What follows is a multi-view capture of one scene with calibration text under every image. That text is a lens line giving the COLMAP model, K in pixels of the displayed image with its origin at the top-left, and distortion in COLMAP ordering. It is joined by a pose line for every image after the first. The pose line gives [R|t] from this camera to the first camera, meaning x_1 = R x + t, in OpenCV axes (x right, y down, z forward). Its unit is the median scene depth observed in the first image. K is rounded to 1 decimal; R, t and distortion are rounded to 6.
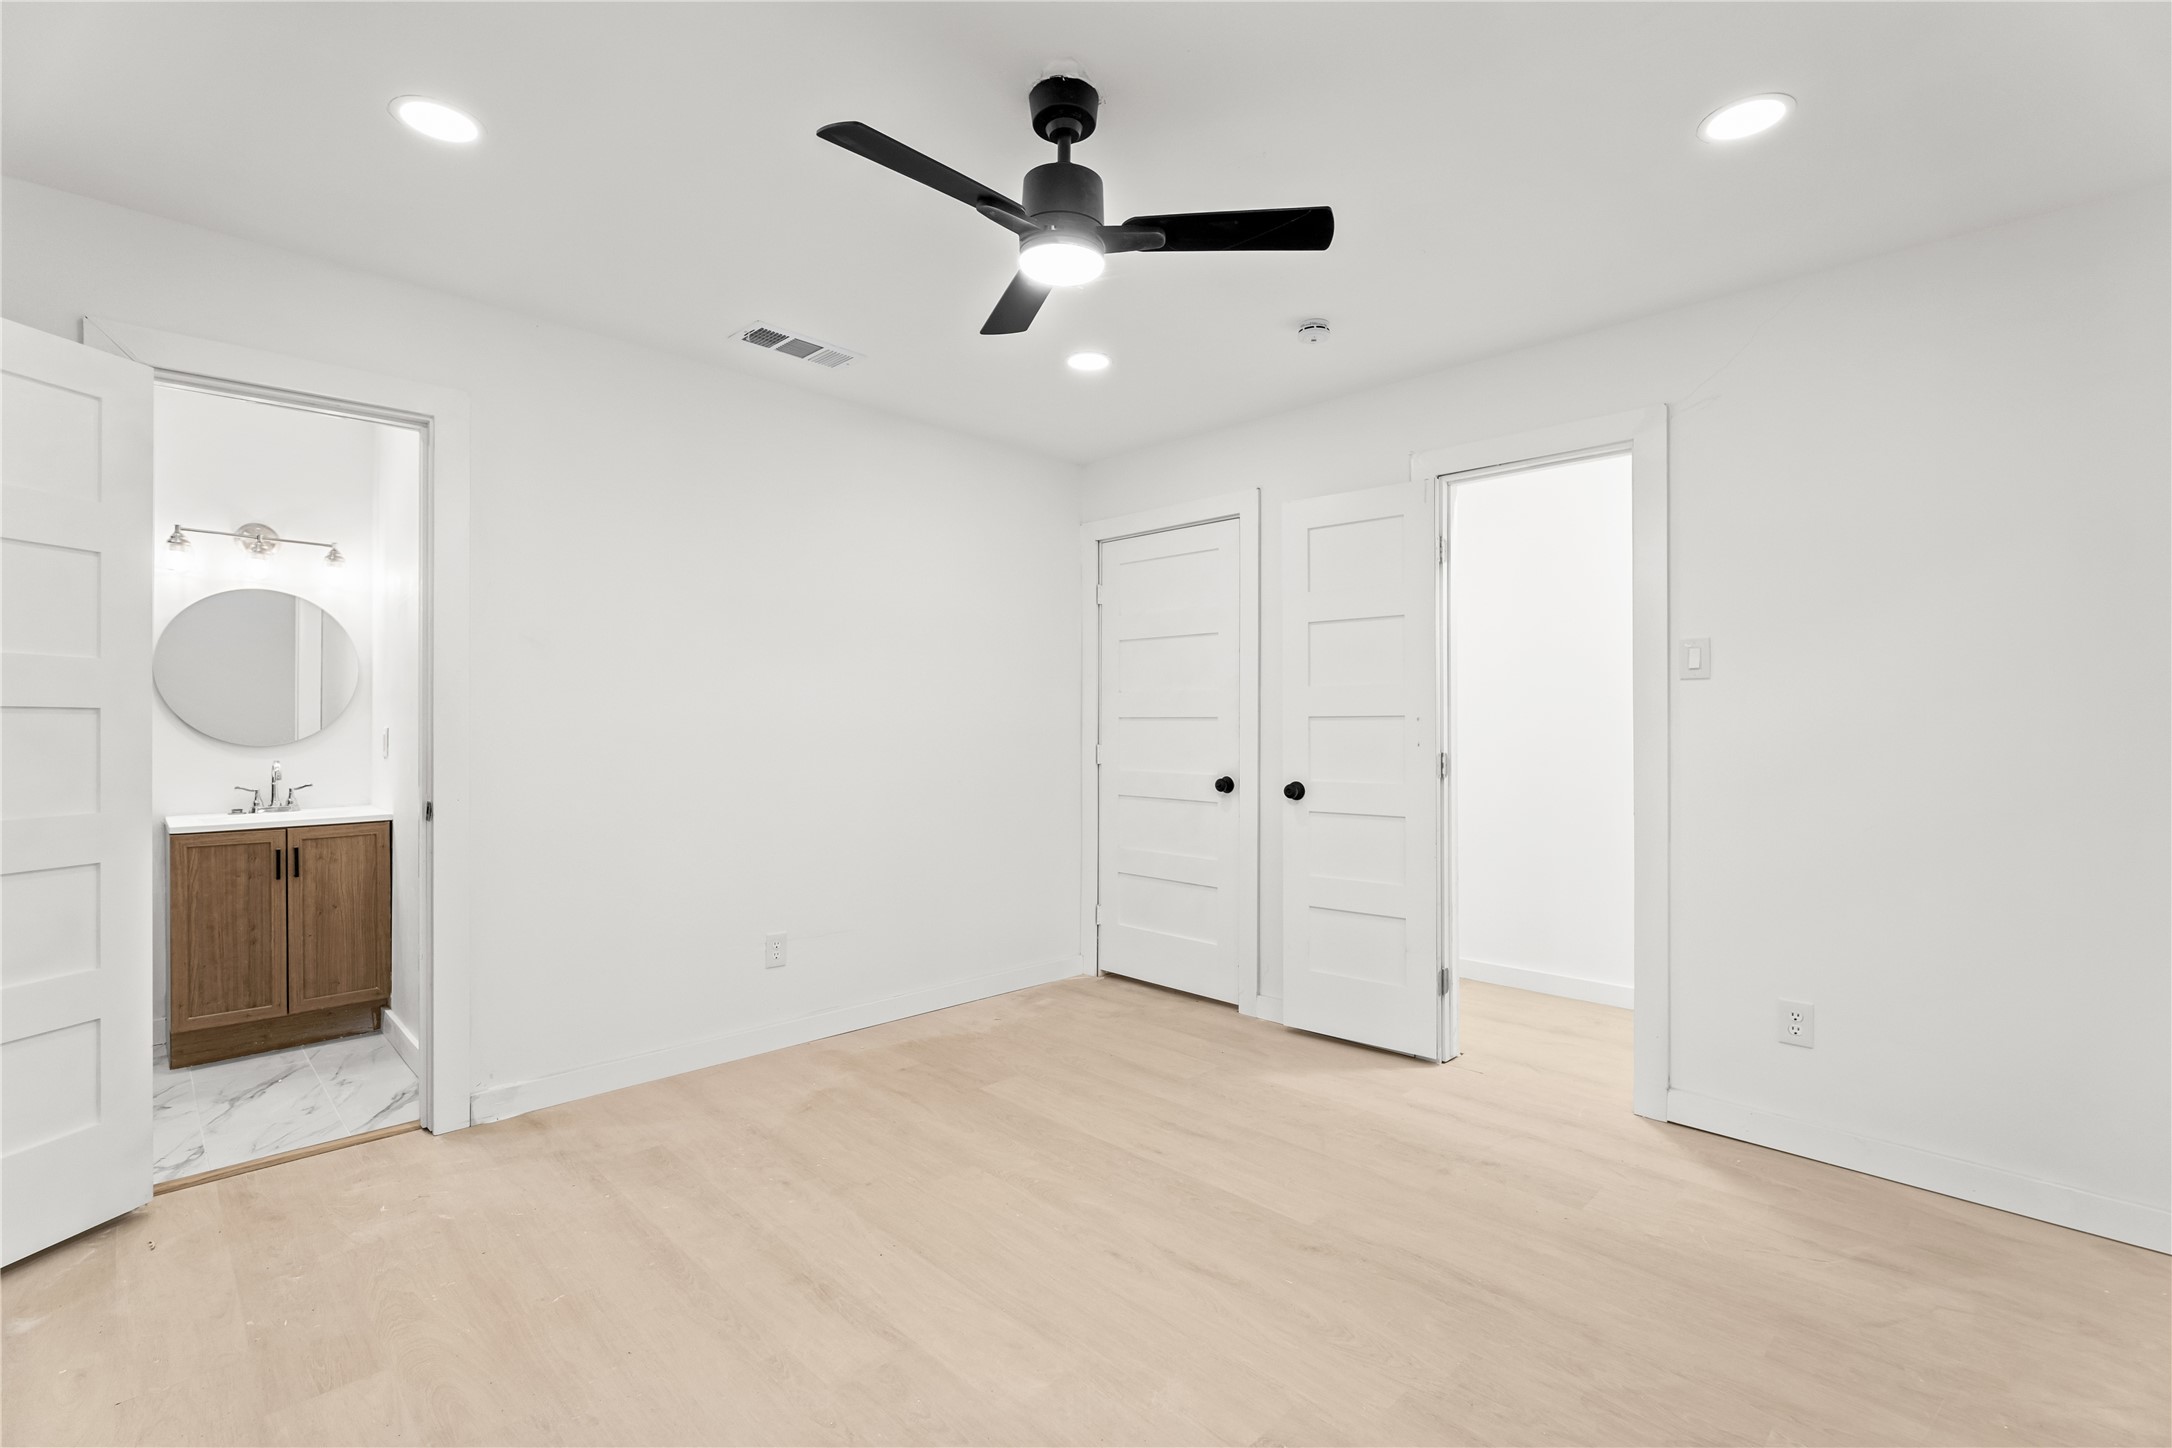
lens RADIAL K [[947.4, 0, 1086.0], [0, 947.4, 724.0], [0, 0, 1]] dist [-0.000618, -0.000058]
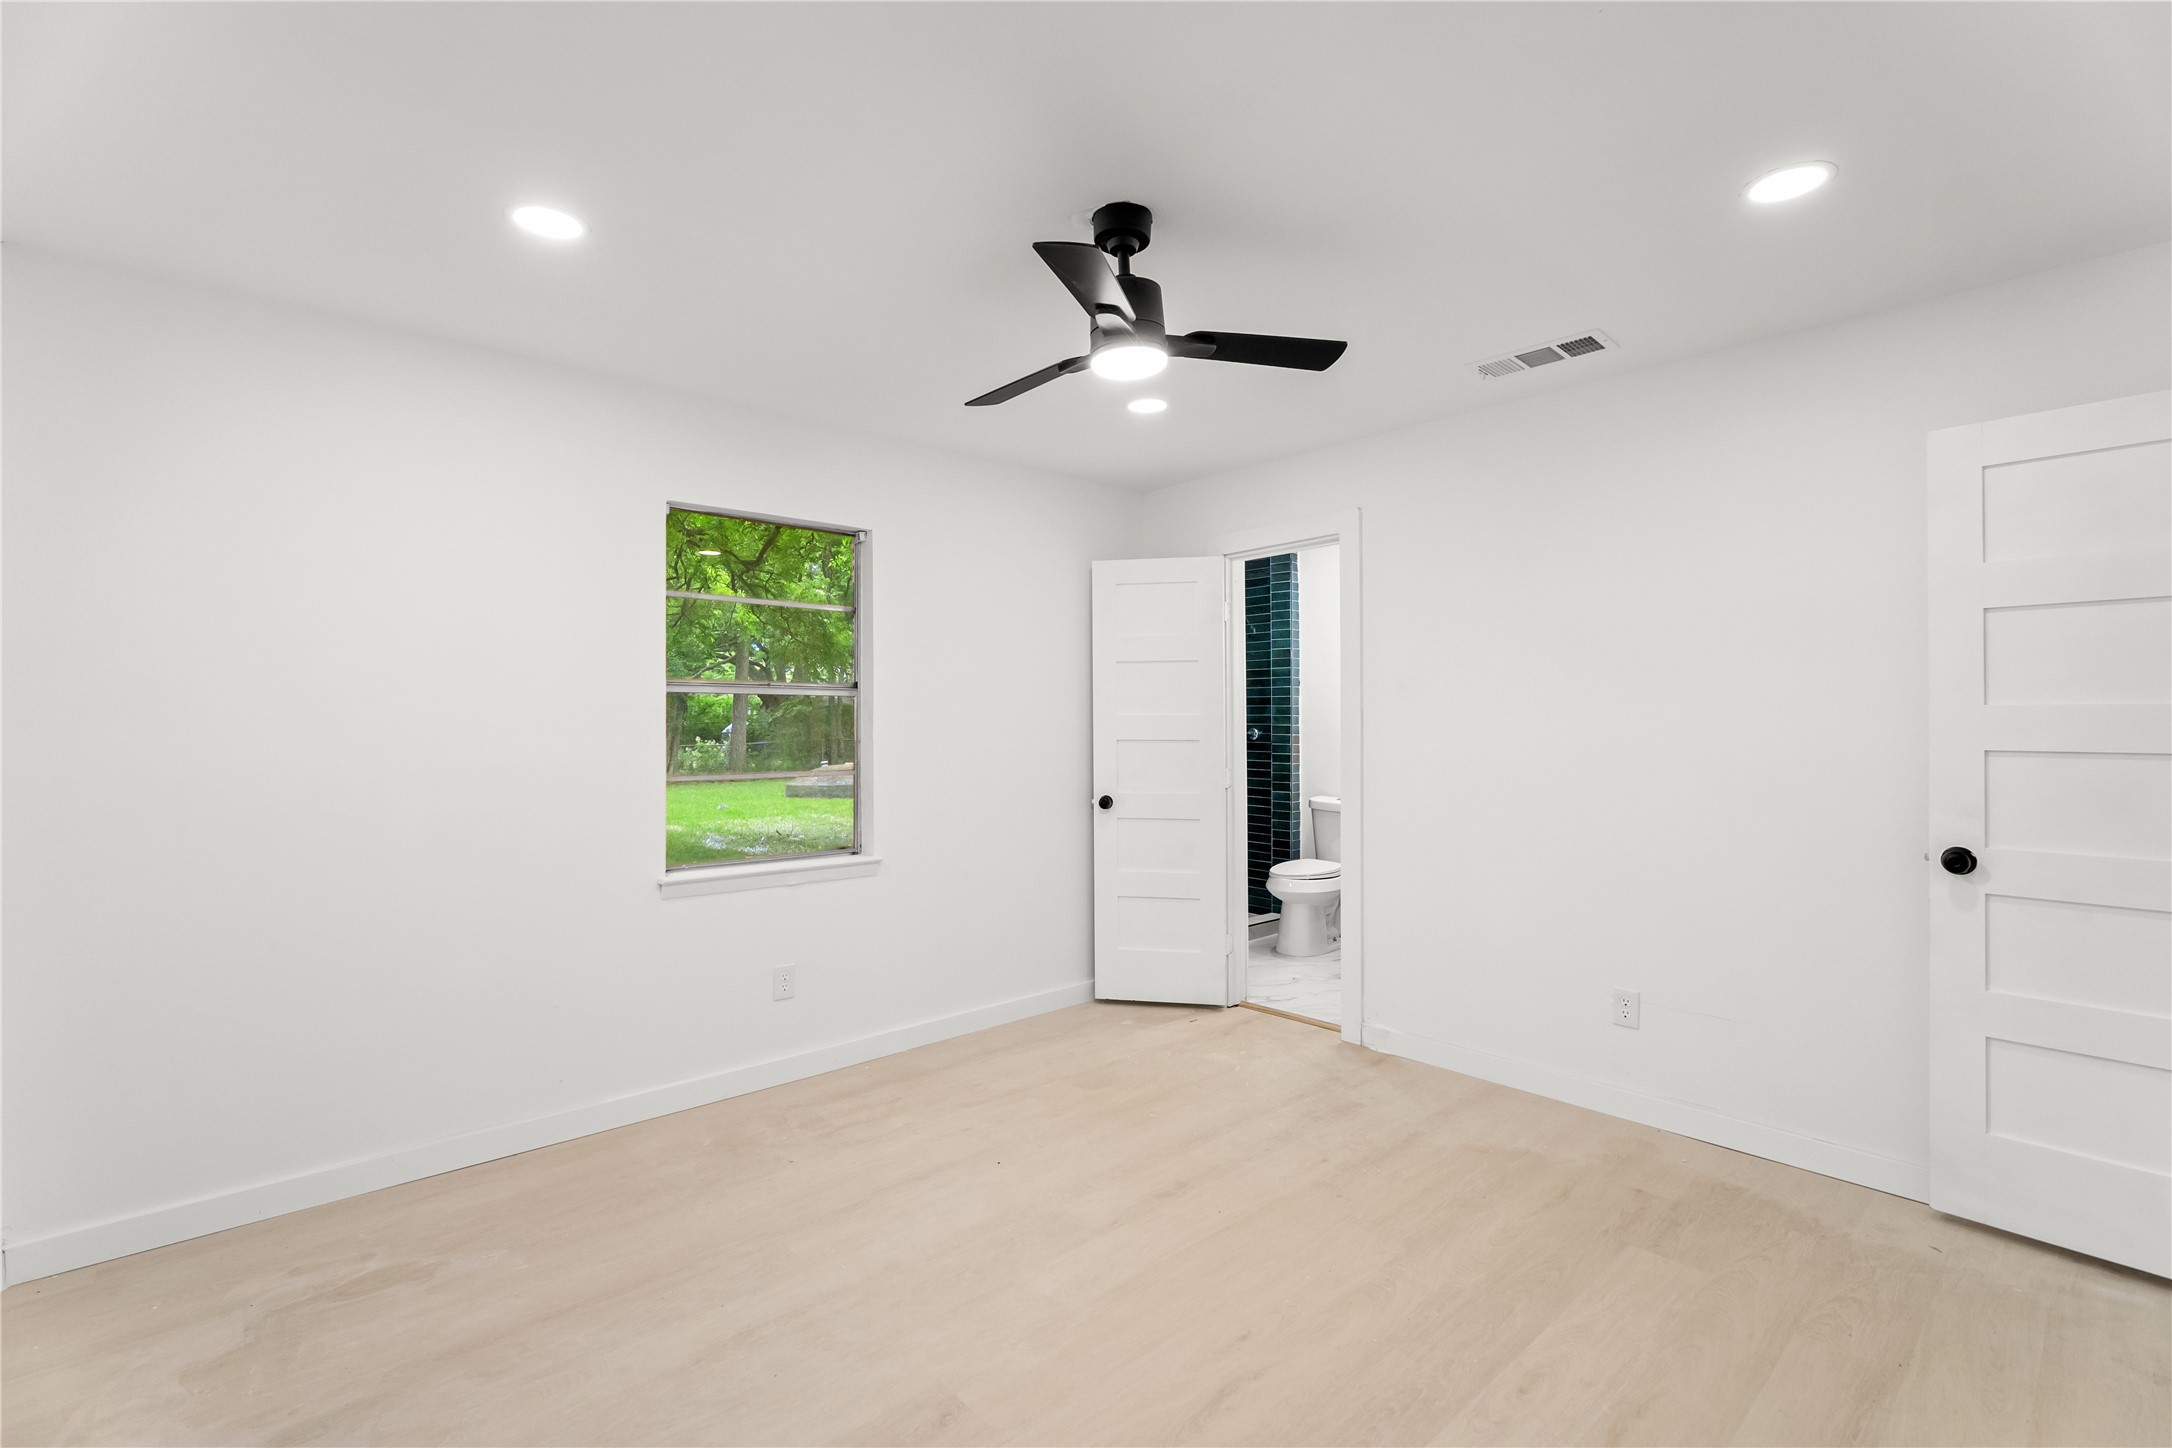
lens RADIAL K [[986.3, 0, 1098.1], [0, 986.3, 733.7], [0, 0, 1]] dist [-0.003825, 0.000010]
pose [[-0.048862, 0.002959, -0.998801, 0.751314], [0.002529, 0.999993, 0.002838, -0.022060], [0.998802, -0.002387, -0.048869, 0.687619]]
